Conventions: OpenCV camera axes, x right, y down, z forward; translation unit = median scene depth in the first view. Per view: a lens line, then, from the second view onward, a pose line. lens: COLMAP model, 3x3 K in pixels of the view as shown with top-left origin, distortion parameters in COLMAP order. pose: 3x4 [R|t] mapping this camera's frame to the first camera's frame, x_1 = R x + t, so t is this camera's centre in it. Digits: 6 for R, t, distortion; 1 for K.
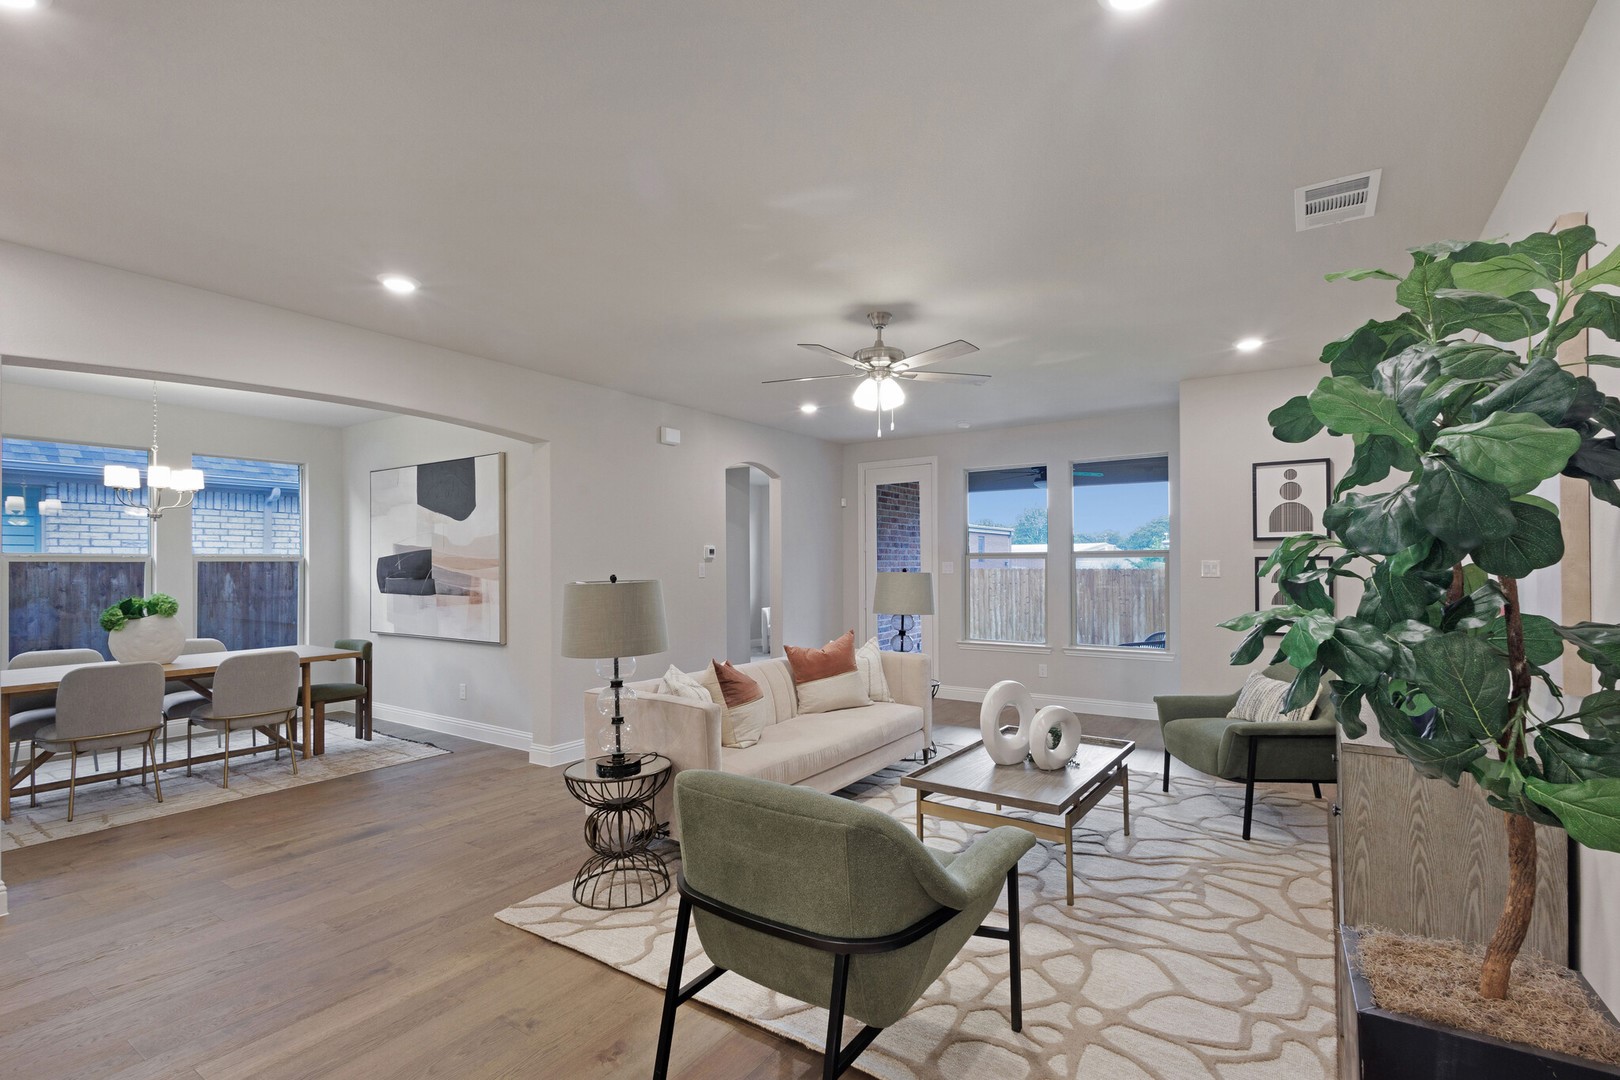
lens RADIAL K [[754.1, 0, 807.8], [0, 754.1, 563.9], [0, 0, 1]] dist [0.002701, 0.000130]
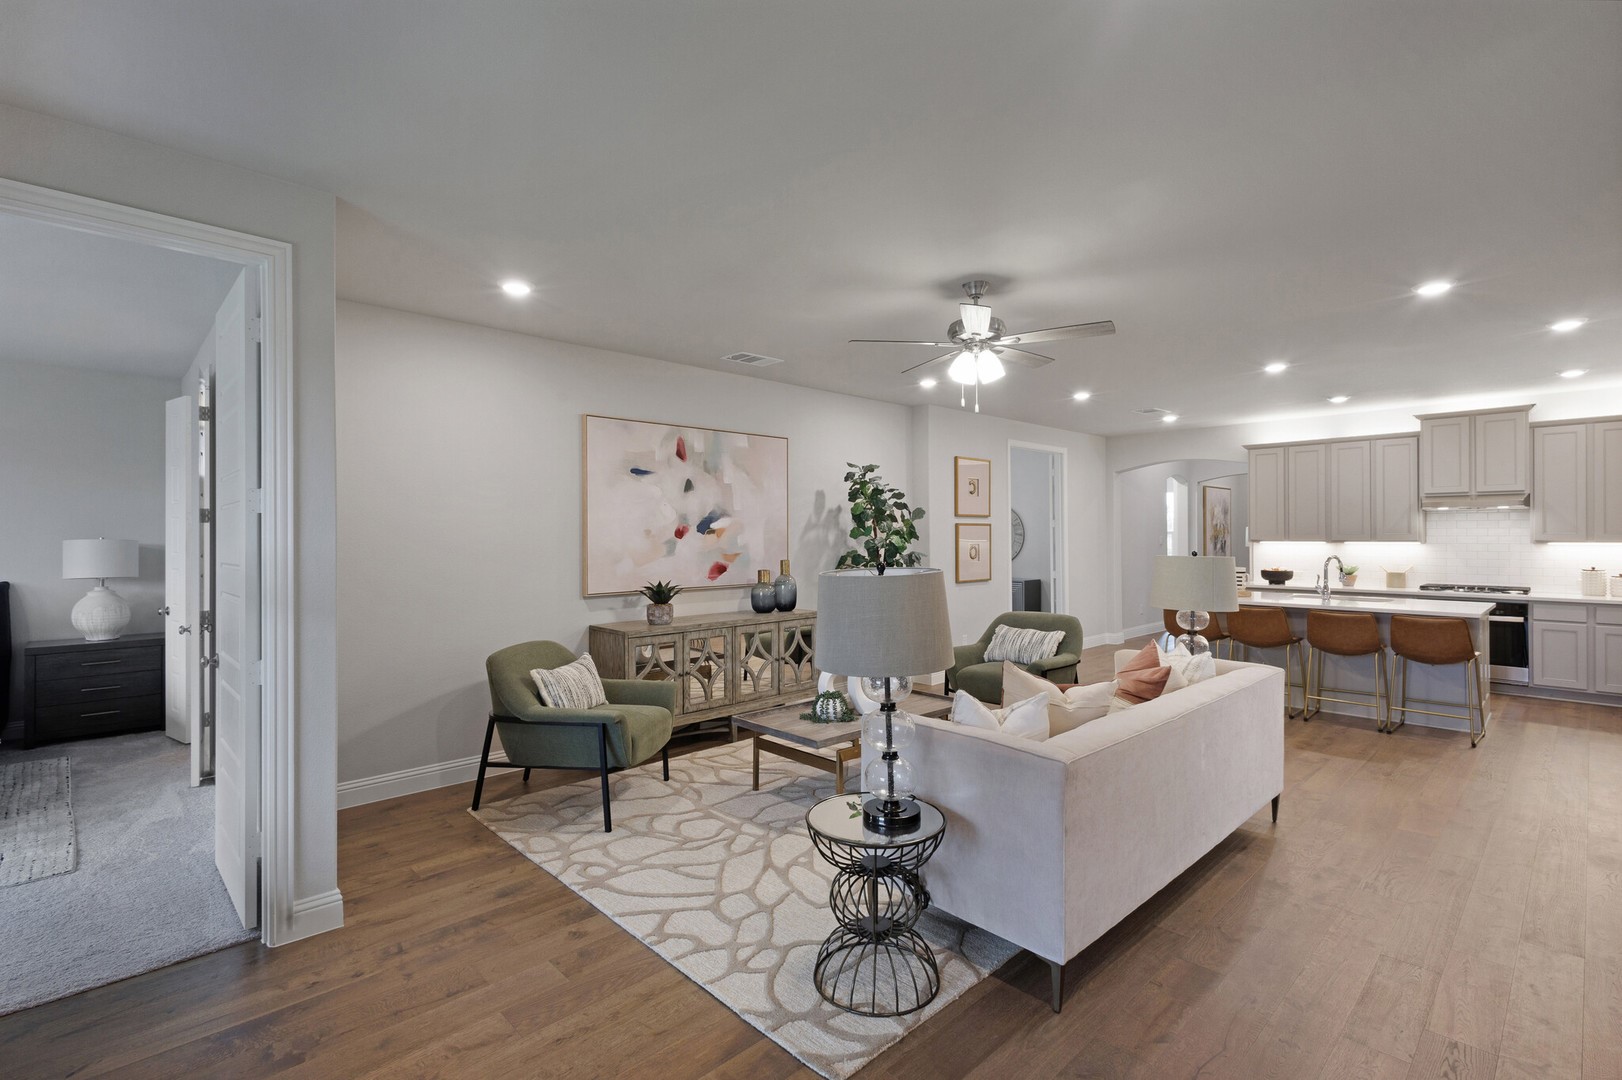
lens RADIAL K [[751.1, 0, 806.7], [0, 751.1, 534.2], [0, 0, 1]] dist [0.003474, -0.000595]
pose [[-0.978191, 0.008140, 0.207548, 0.114831], [0.007736, 0.999966, -0.002758, -0.014223], [-0.207564, -0.001092, -0.978221, 2.047517]]
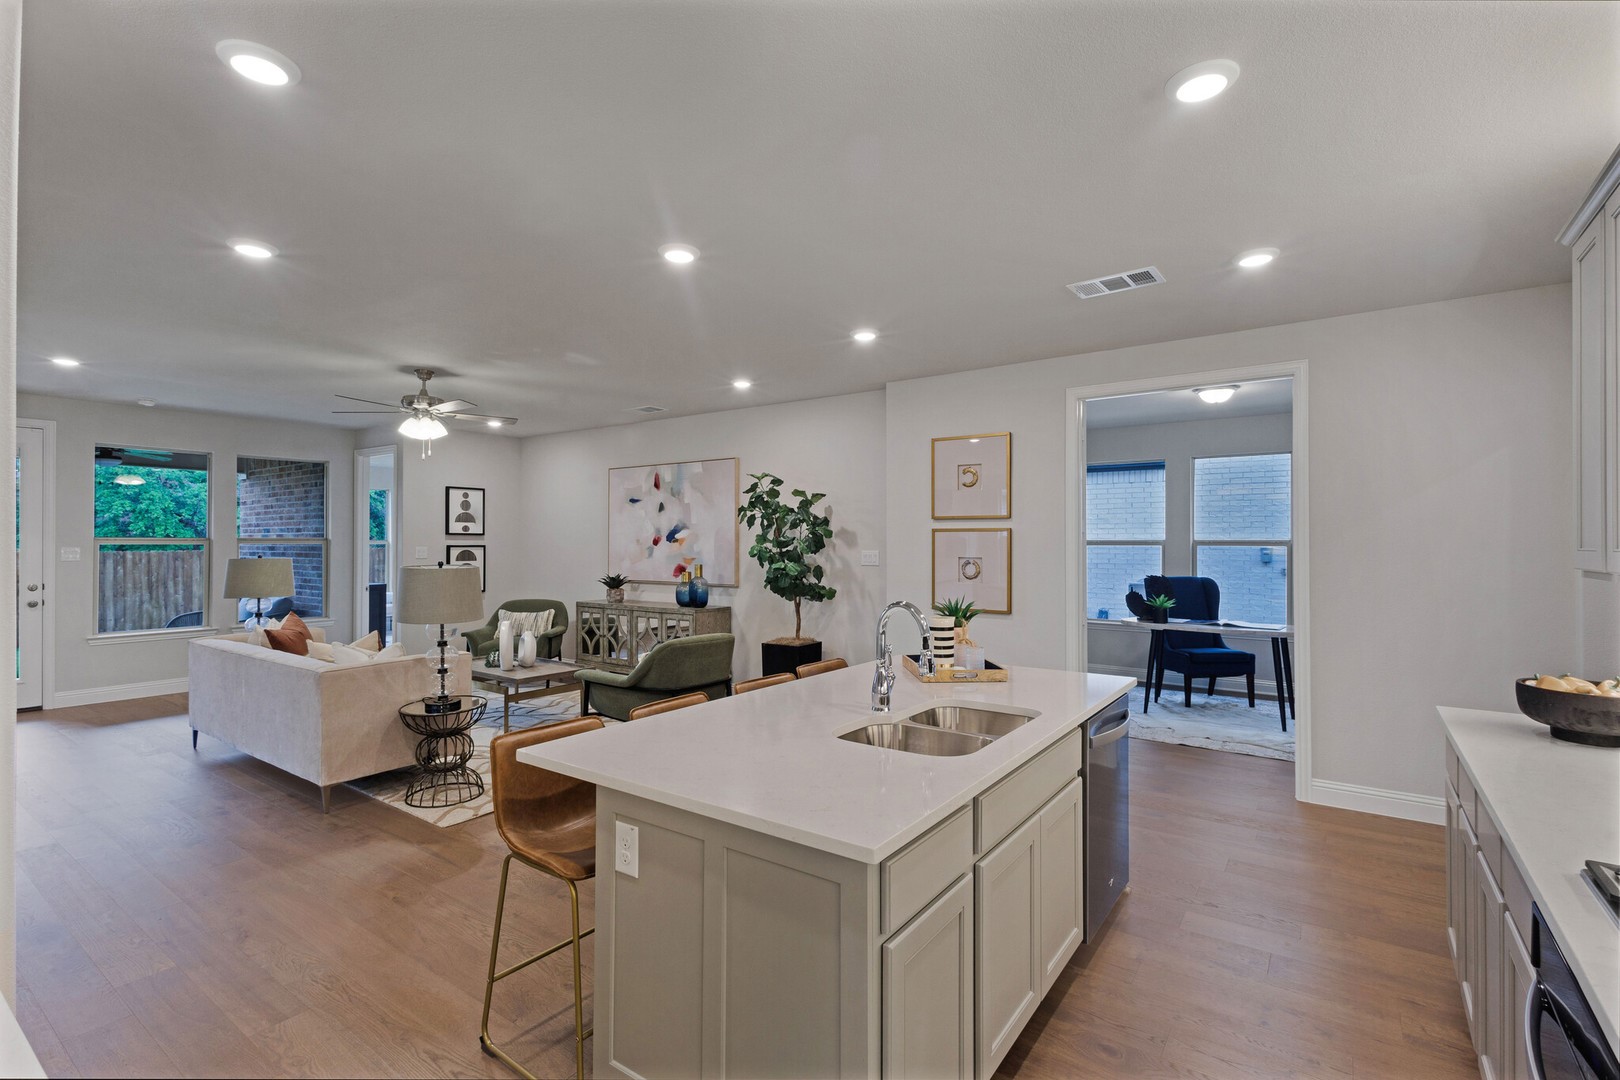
lens RADIAL K [[750.2, 0, 805.7], [0, 750.2, 534.2], [0, 0, 1]] dist [0.003474, -0.000595]
pose [[0.031434, 0.014841, 0.999396, -1.310874], [-0.001269, 0.999890, -0.014809, -0.013140], [-0.999505, -0.000803, 0.031449, 0.266684]]
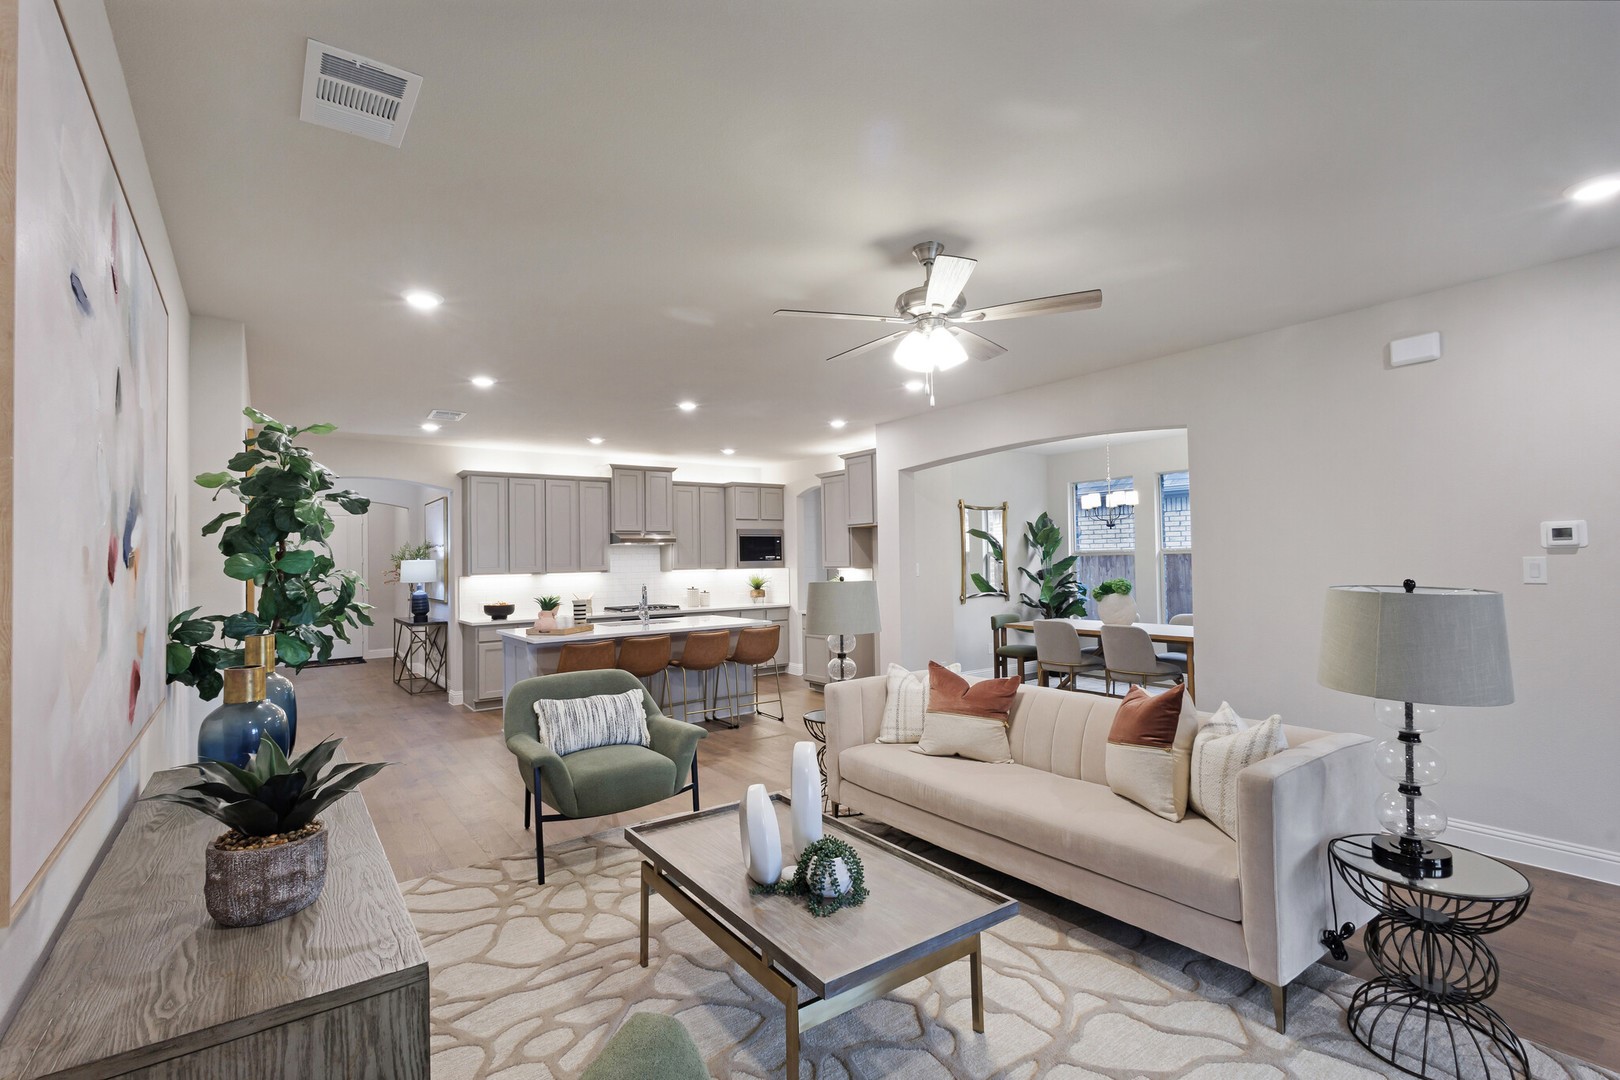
lens RADIAL K [[744.3, 0, 810.0], [0, 744.3, 540.0], [0, 0, 1]] dist [0.004004, -0.000735]
pose [[-0.337532, -0.013756, -0.941214, 0.882603], [0.022039, 0.999504, -0.022511, -0.019849], [0.941056, -0.028342, -0.337061, 1.181961]]
